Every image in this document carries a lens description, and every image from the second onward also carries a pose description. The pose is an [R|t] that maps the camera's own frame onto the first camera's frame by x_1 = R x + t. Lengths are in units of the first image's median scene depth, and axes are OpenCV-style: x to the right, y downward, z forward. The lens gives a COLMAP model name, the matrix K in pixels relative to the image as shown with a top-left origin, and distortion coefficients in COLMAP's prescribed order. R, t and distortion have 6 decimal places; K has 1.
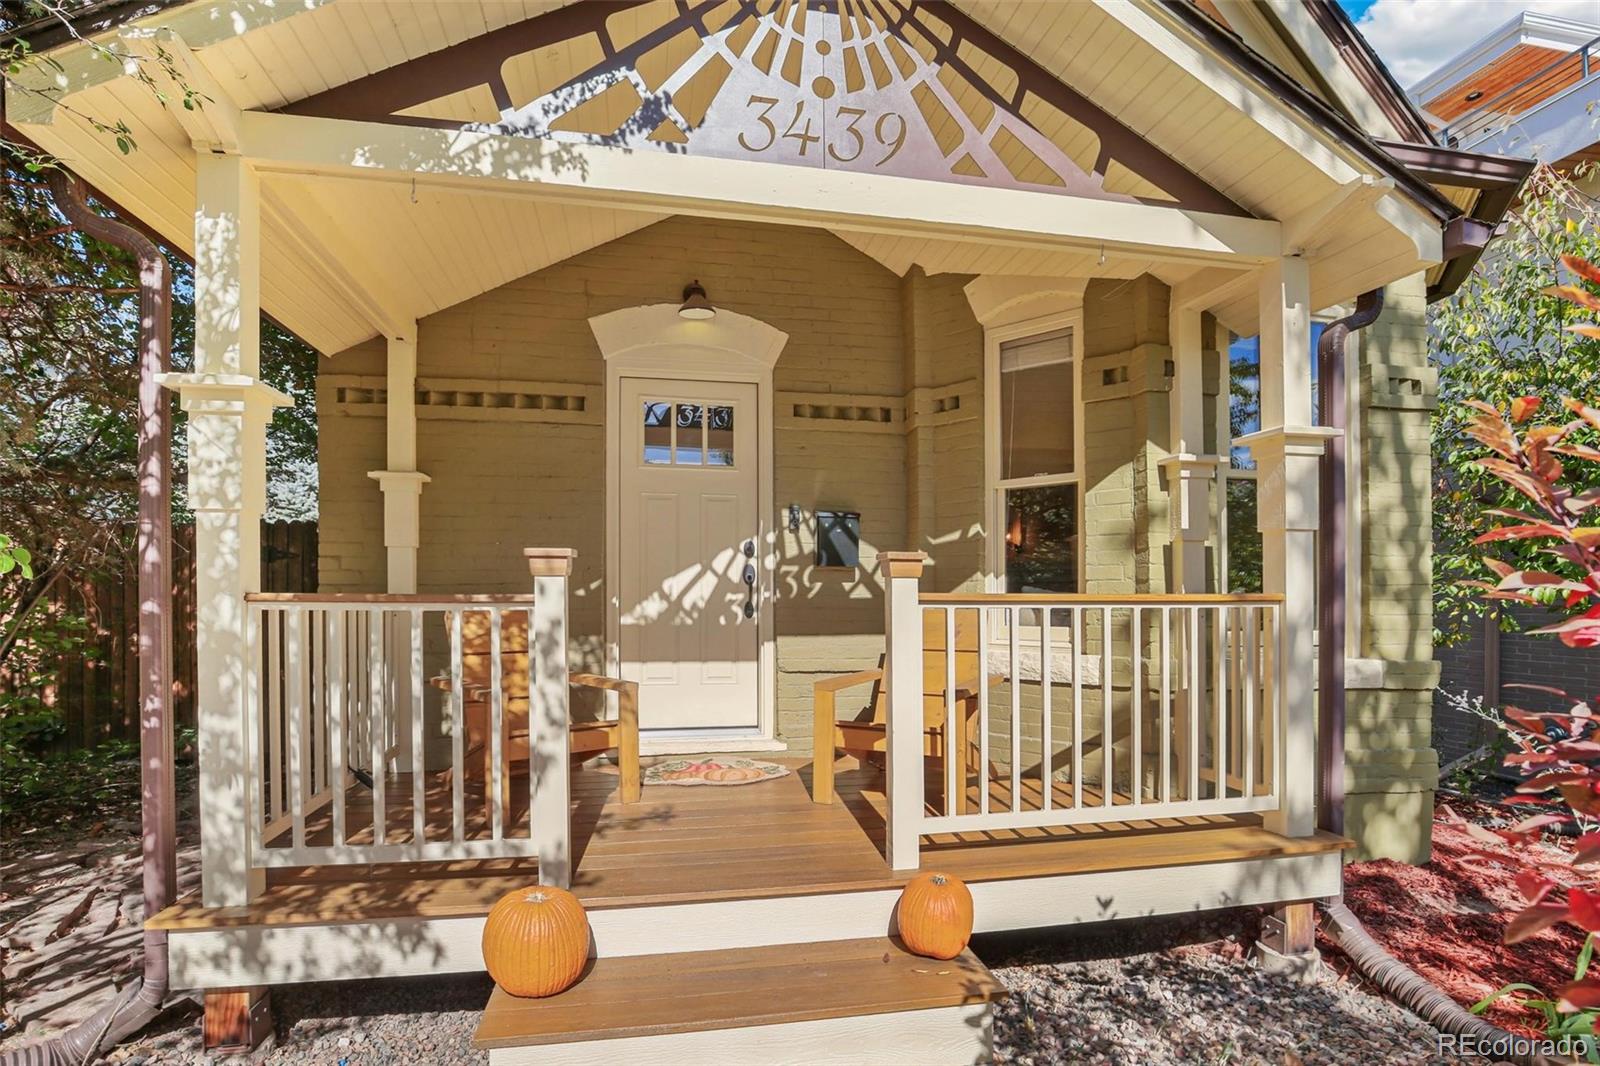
lens RADIAL K [[779.9, 0, 796.9], [0, 779.9, 543.1], [0, 0, 1]] dist [-0.026518, 0.000297]
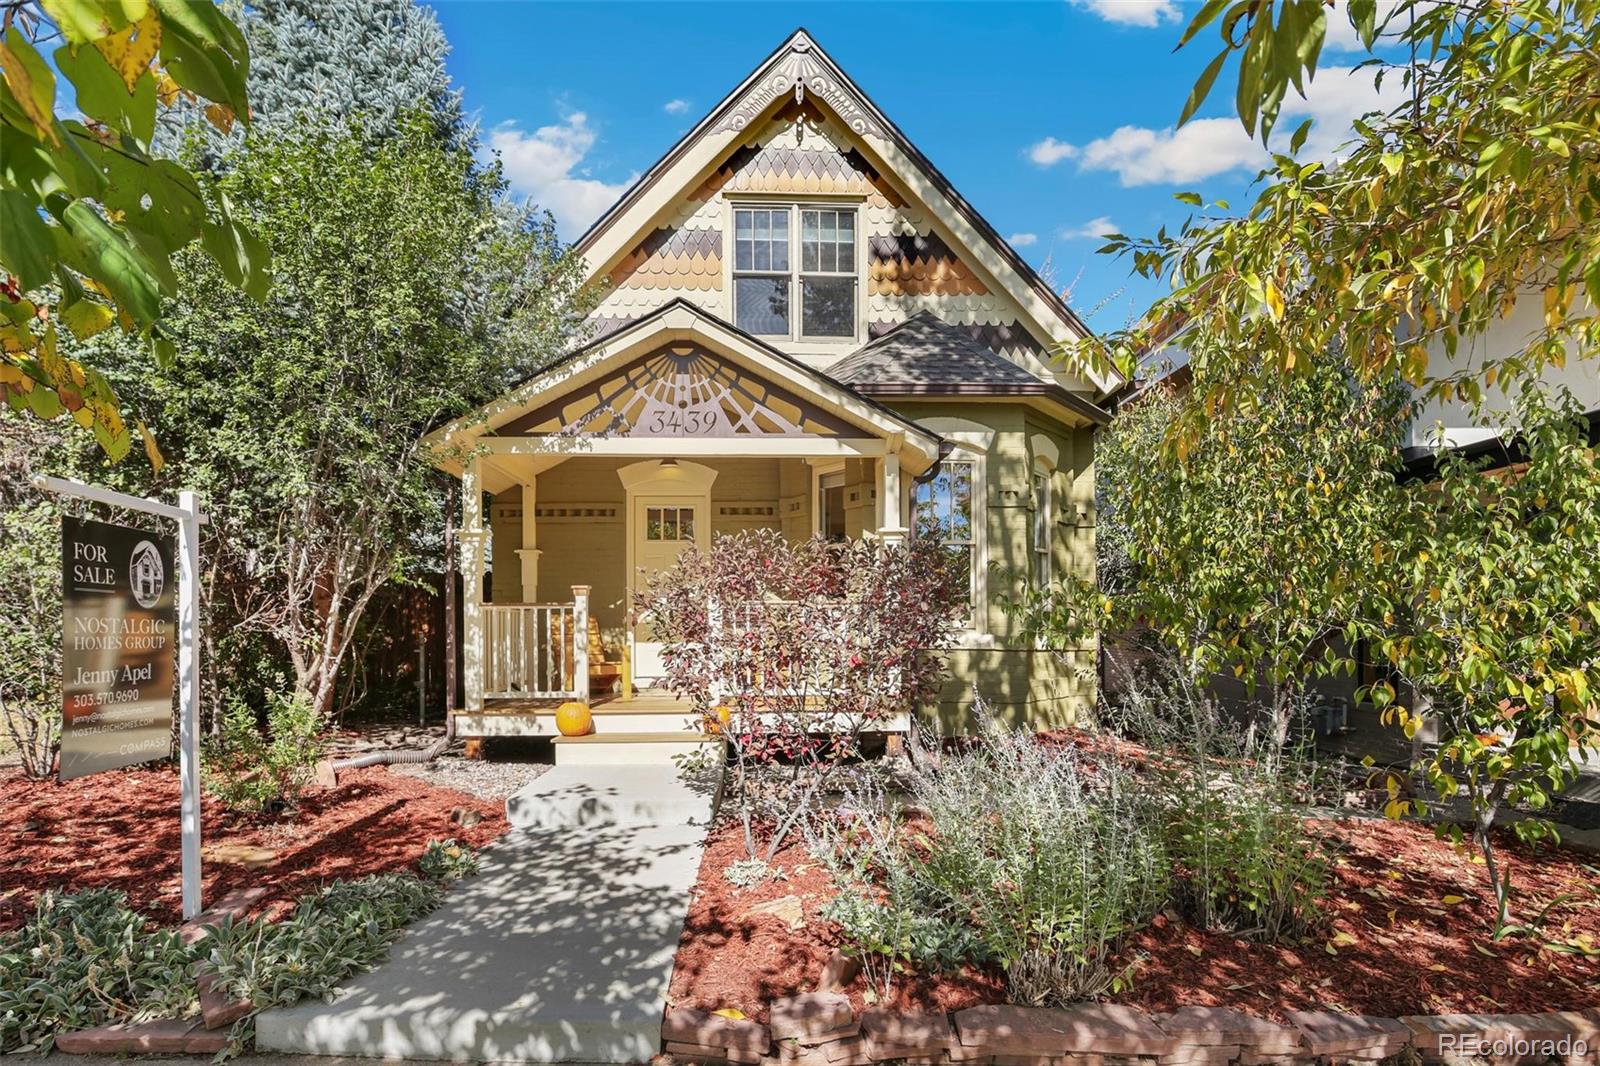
lens RADIAL K [[779.9, 0, 804.4], [0, 779.9, 529.9], [0, 0, 1]] dist [-0.026518, 0.000297]
pose [[0.990780, -0.026524, -0.132856, 0.818586], [0.019195, 0.998238, -0.056145, -0.019360], [0.134111, 0.053077, 0.989544, -1.586872]]
